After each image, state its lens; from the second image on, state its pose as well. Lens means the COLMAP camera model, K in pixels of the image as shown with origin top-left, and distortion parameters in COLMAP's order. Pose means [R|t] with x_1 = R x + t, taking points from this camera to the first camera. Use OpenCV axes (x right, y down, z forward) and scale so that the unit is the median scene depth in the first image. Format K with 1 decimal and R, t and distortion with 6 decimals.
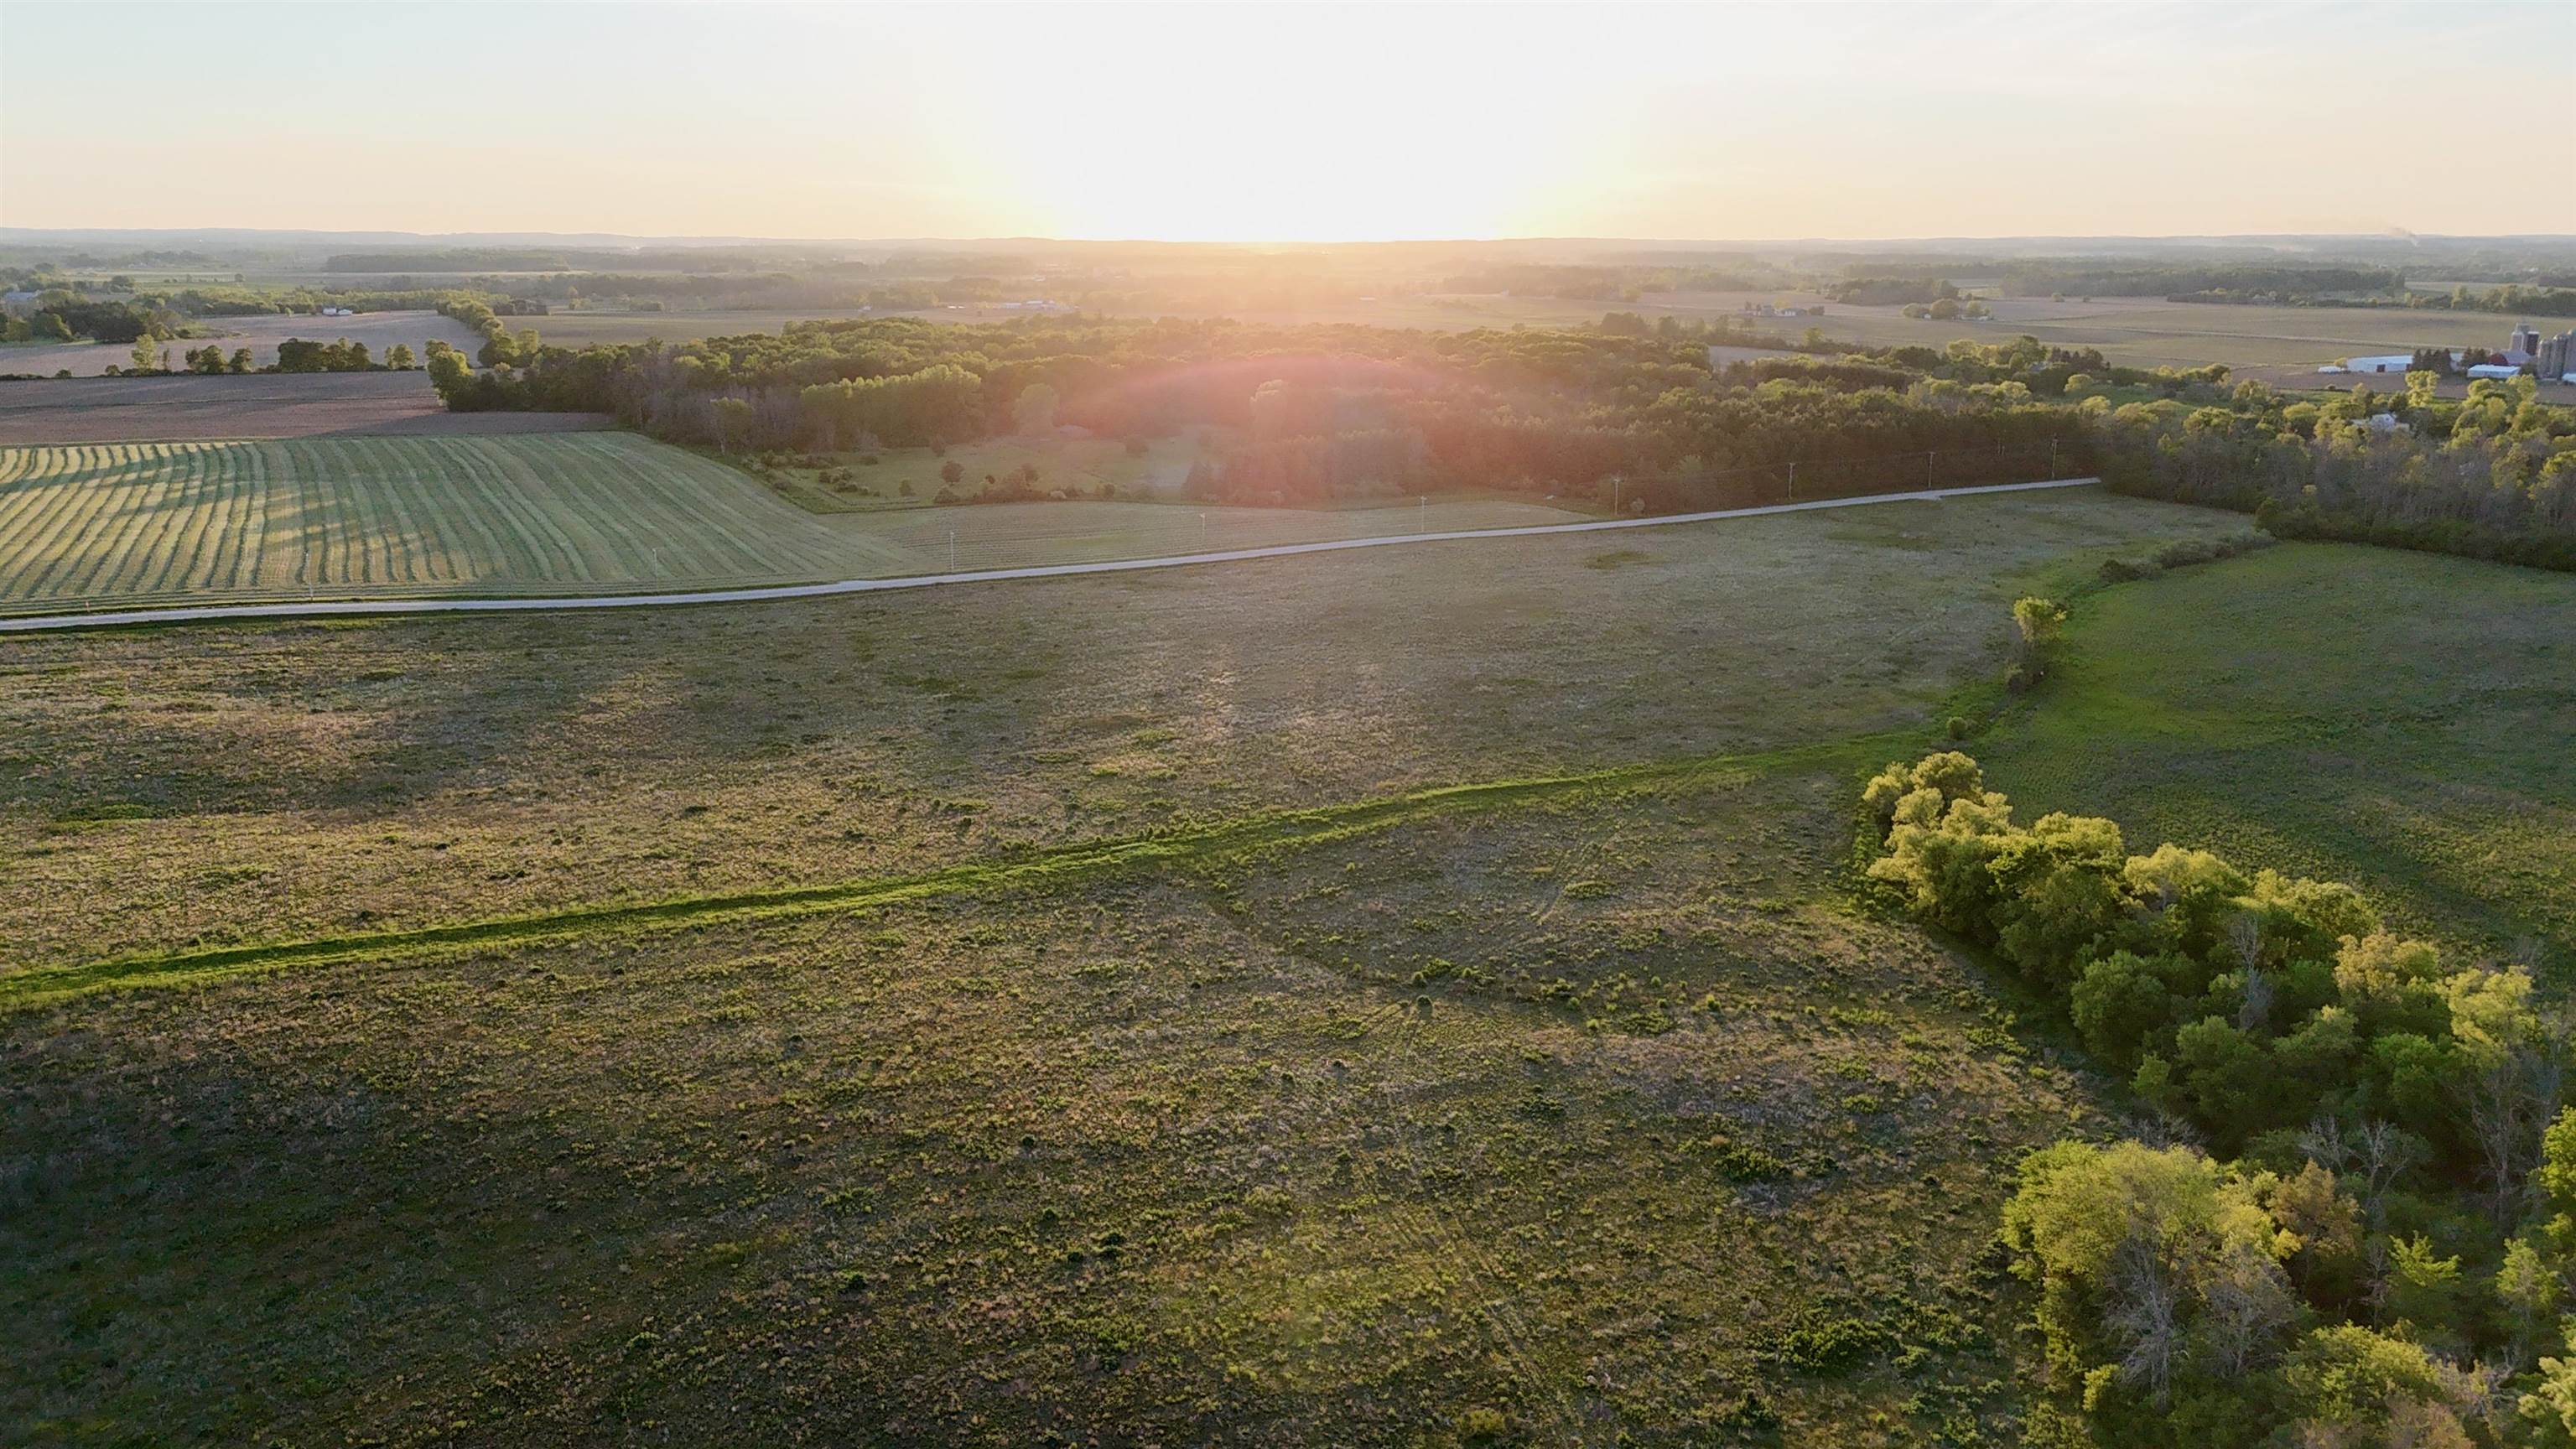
lens RADIAL K [[1890.4, 0, 1296.6], [0, 1890.4, 713.6], [0, 0, 1]] dist [0.088929, -0.087312]
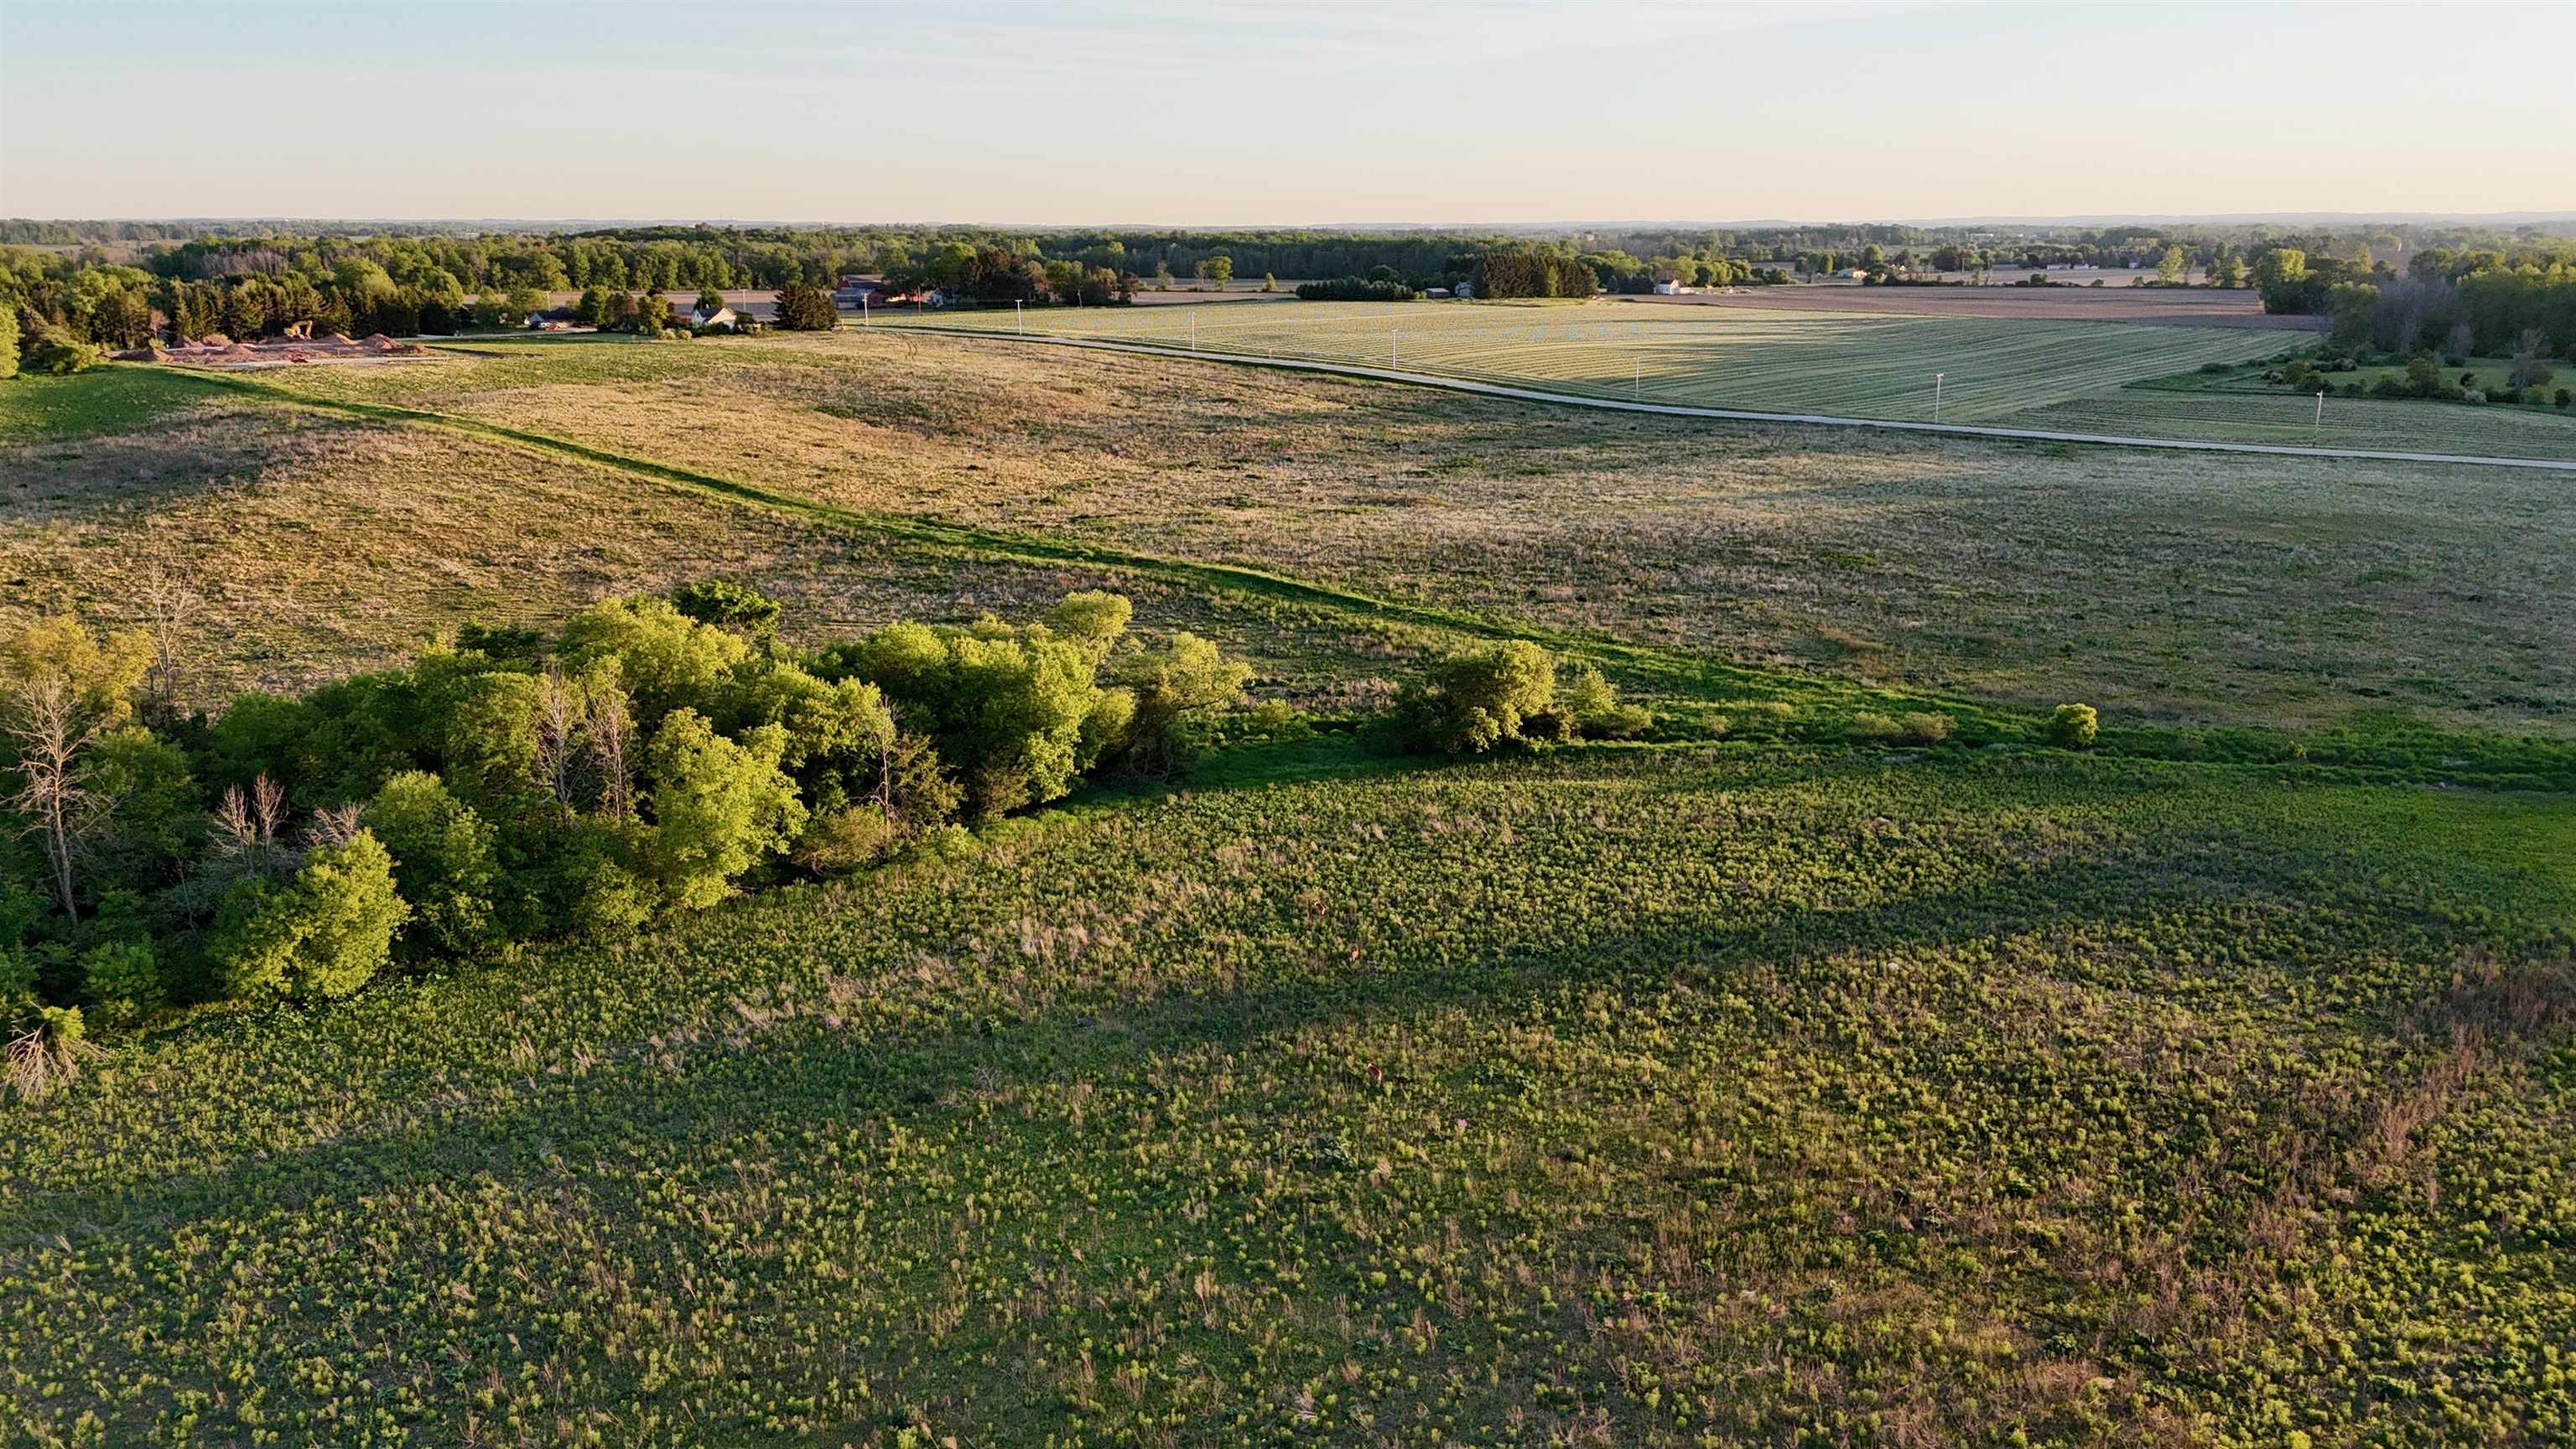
lens RADIAL K [[1890.4, 0, 1298.5], [0, 1890.4, 722.8], [0, 0, 1]] dist [0.088929, -0.087312]
pose [[0.365982, 0.236933, -0.899955, 0.494003], [-0.228273, 0.960359, 0.160005, -0.018599], [0.902191, 0.146876, 0.405560, 0.421741]]
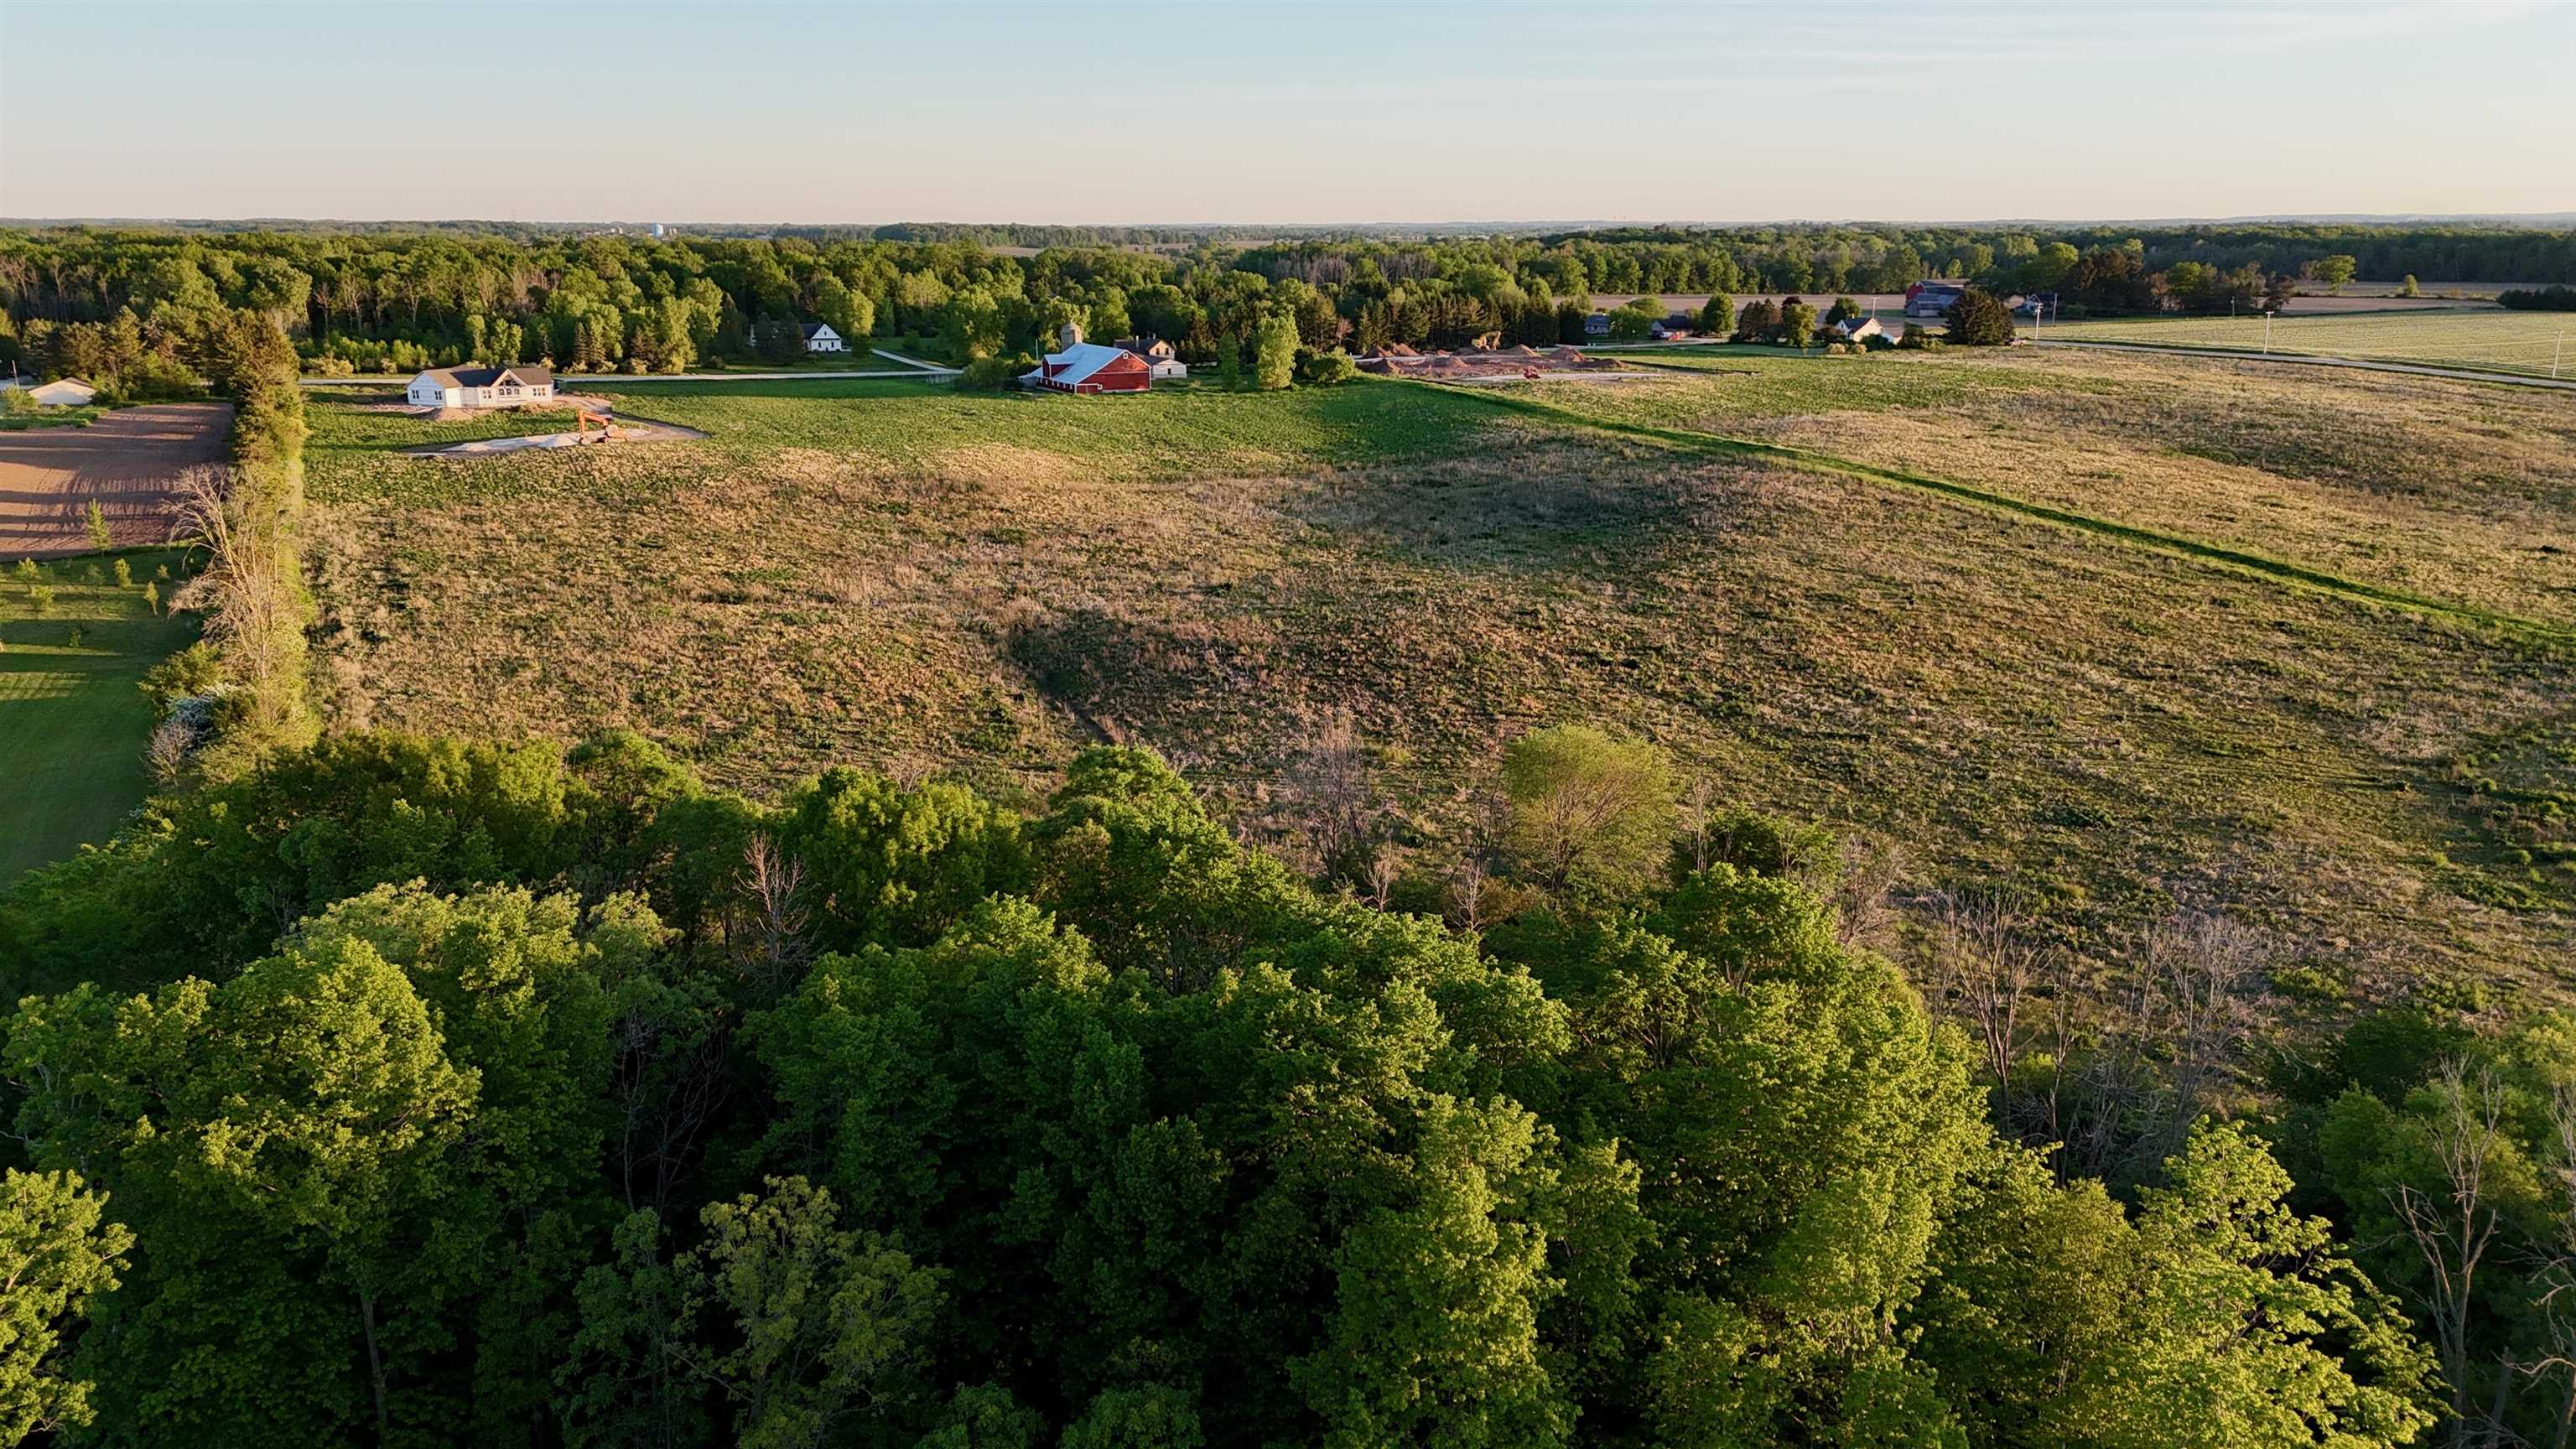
lens RADIAL K [[1890.4, 0, 1302.5], [0, 1890.4, 720.2], [0, 0, 1]] dist [0.088929, -0.087312]
pose [[-0.050399, 0.253837, -0.965933, 0.339180], [-0.244774, 0.934526, 0.258355, 0.019751], [0.968269, 0.249457, 0.015033, 0.263679]]
